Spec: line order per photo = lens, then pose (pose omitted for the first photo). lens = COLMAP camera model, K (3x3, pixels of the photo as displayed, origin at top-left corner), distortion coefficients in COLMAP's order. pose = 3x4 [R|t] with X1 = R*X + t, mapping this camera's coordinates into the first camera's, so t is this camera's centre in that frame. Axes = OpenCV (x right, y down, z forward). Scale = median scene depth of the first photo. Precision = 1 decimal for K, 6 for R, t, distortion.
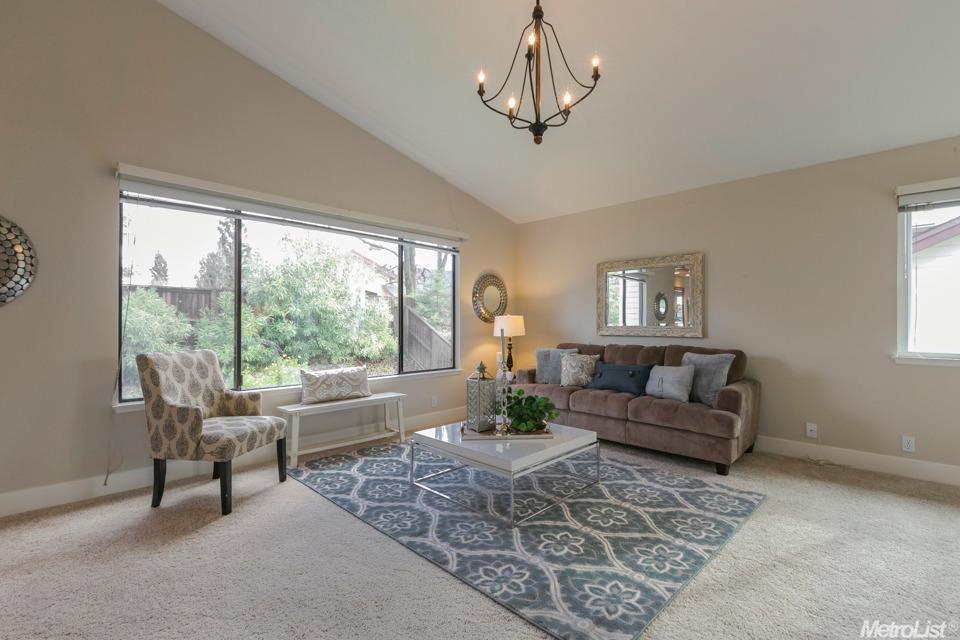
lens RADIAL K [[442.9, 0, 480.8], [0, 442.9, 323.5], [0, 0, 1]] dist [-0.016261, -0.000234]
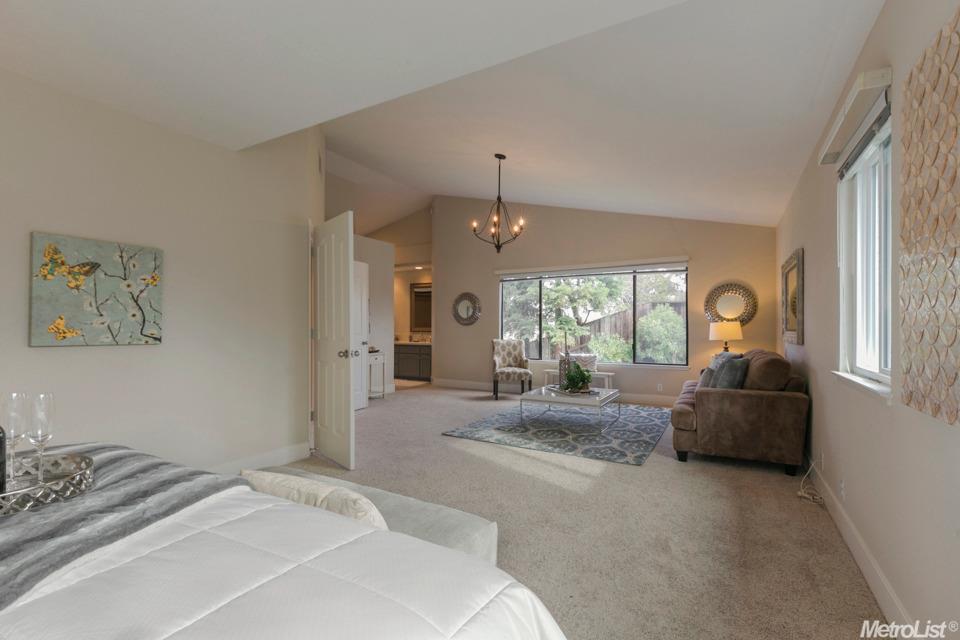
lens RADIAL K [[442.9, 0, 482.2], [0, 442.9, 324.0], [0, 0, 1]] dist [-0.016261, -0.000234]
pose [[0.243557, -0.008494, -0.969849, 1.648892], [-0.004623, 0.999940, -0.009918, -0.000474], [0.969876, 0.006899, 0.243503, 0.217741]]
